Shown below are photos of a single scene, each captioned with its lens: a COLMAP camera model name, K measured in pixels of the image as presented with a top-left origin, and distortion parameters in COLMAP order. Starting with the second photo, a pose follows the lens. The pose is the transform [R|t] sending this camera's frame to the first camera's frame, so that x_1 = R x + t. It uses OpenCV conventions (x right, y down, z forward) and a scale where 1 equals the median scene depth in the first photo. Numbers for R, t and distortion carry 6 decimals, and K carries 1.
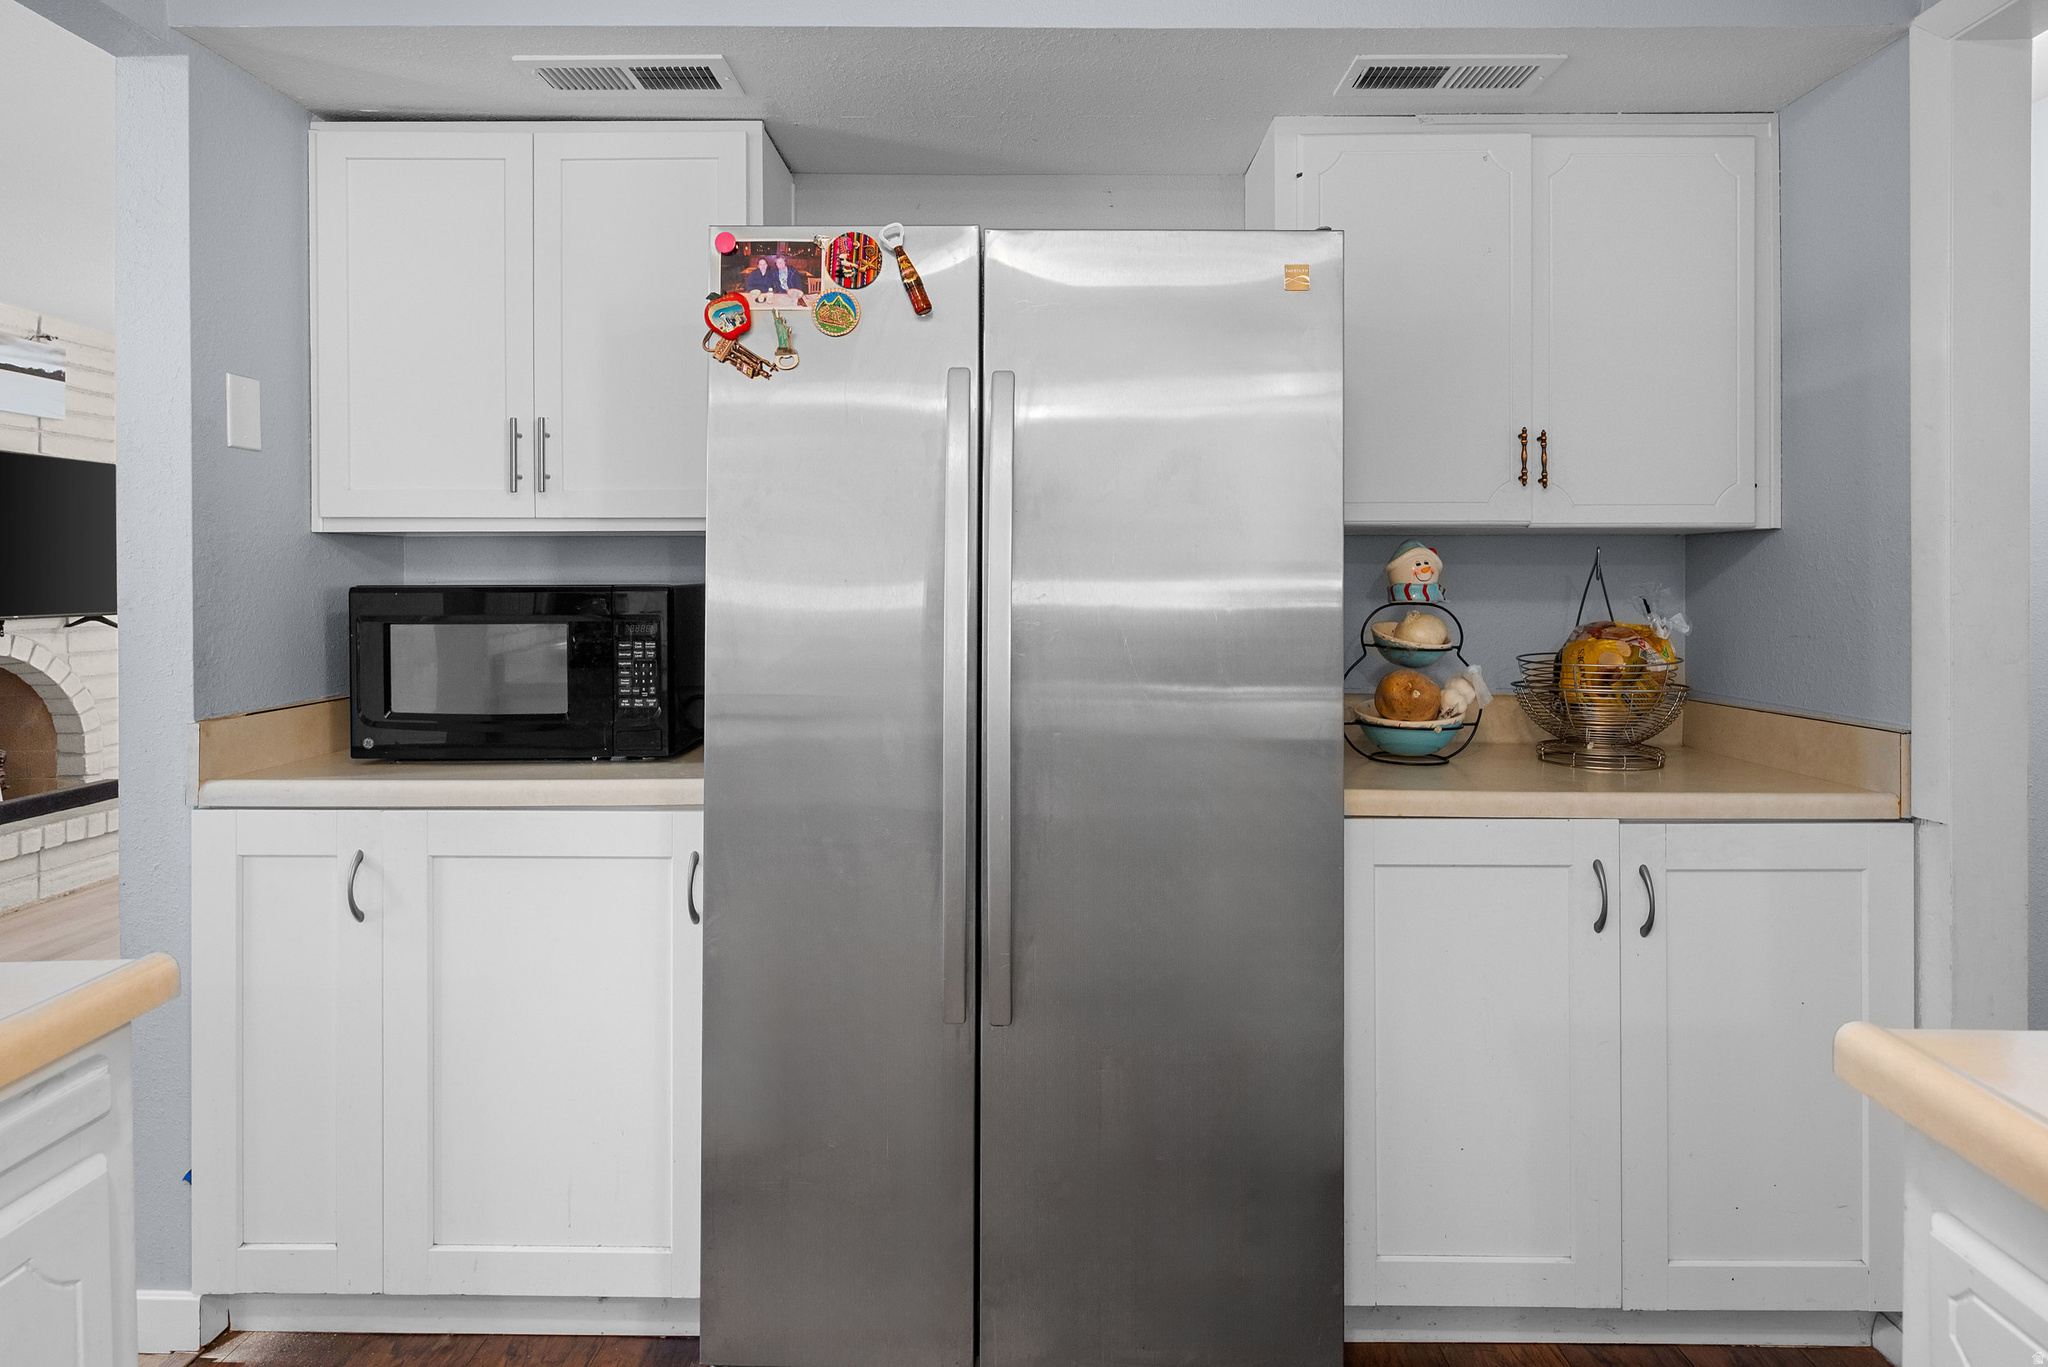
lens RADIAL K [[1151.4, 0, 1031.4], [0, 1151.4, 599.6], [0, 0, 1]] dist [0.004820, 0.000305]
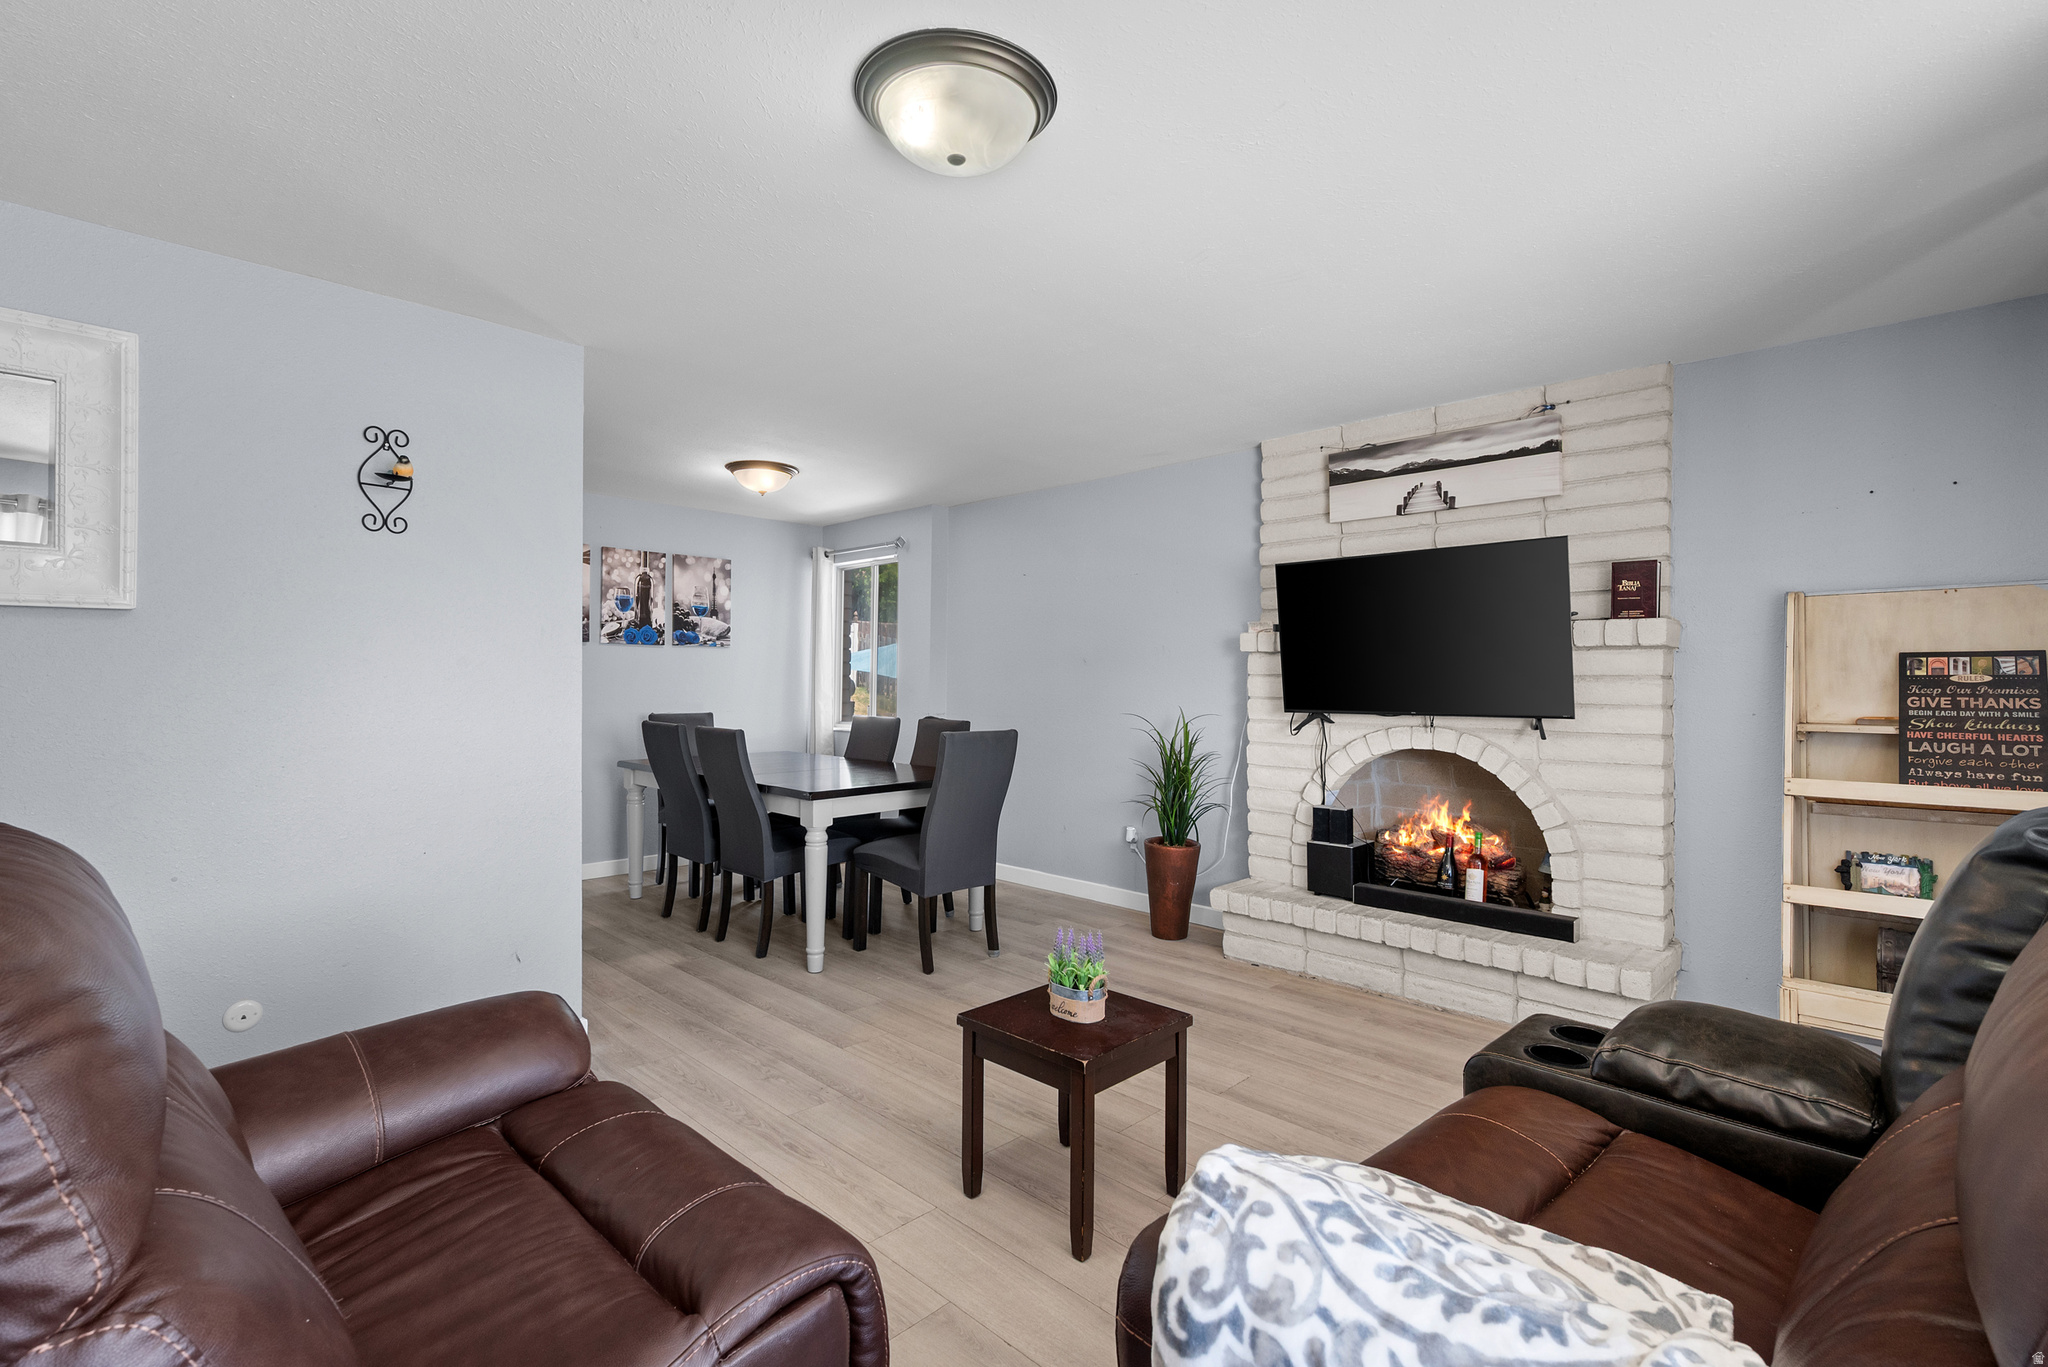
lens RADIAL K [[976.0, 0, 1027.4], [0, 976.0, 676.7], [0, 0, 1]] dist [-0.000464, -0.000212]
pose [[-0.687301, -0.005405, -0.726352, -0.021616], [-0.011422, 0.999929, 0.003367, -0.014923], [0.726283, 0.010610, -0.687314, 1.241084]]
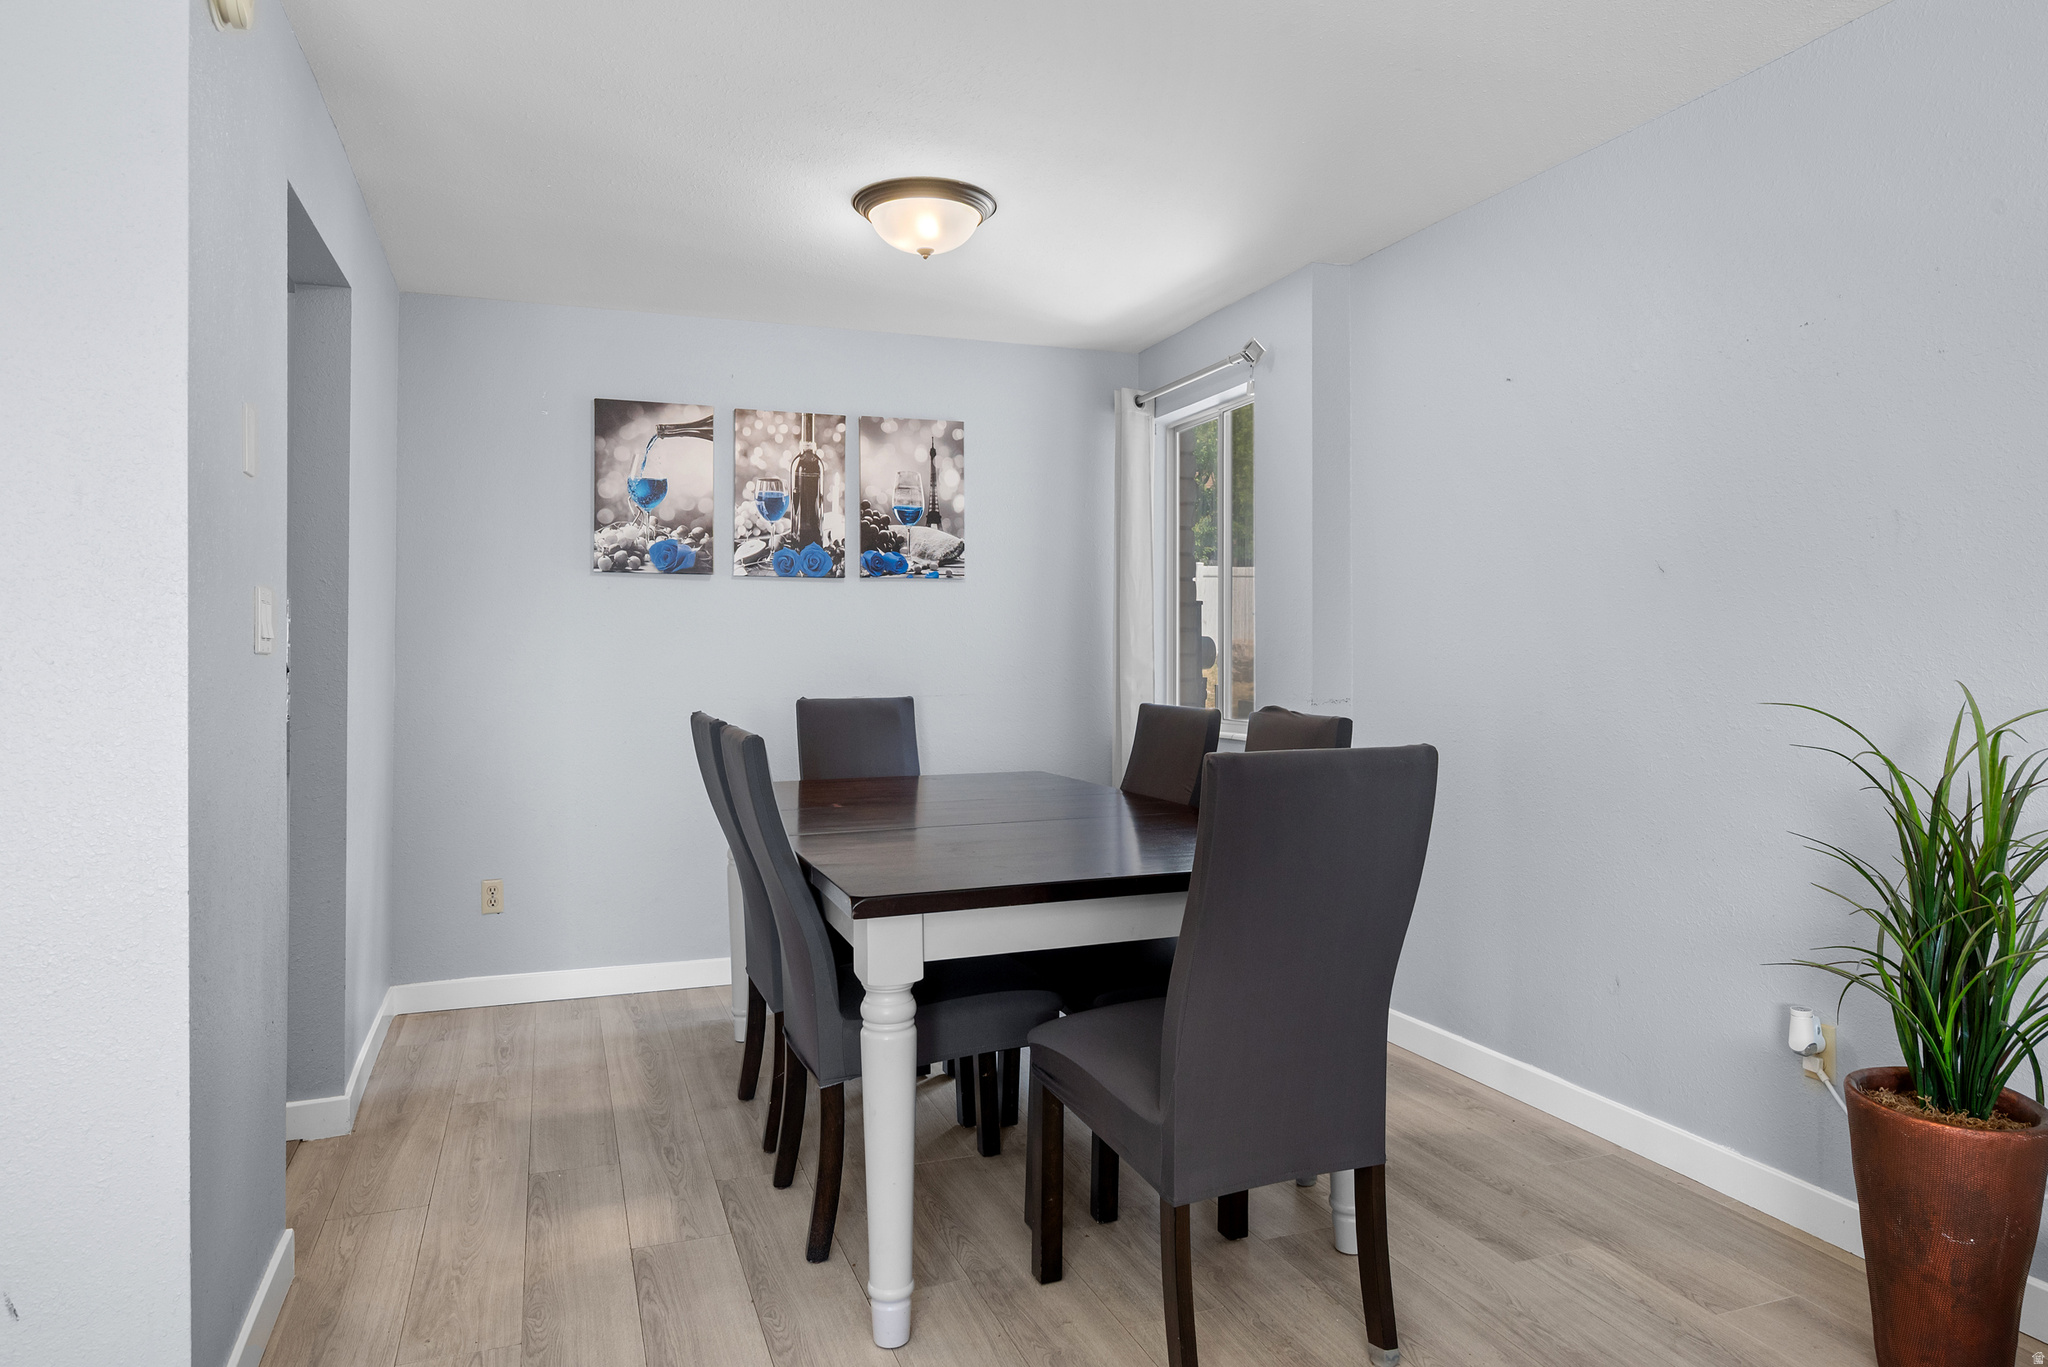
lens RADIAL K [[1296.4, 0, 1032.3], [0, 1296.4, 640.2], [0, 0, 1]] dist [0.002206, -0.003202]
pose [[-0.931635, 0.003071, -0.363382, -0.400644], [0.004442, 0.999986, -0.002937, 0.003092], [0.363367, -0.004351, -0.931636, 0.963457]]
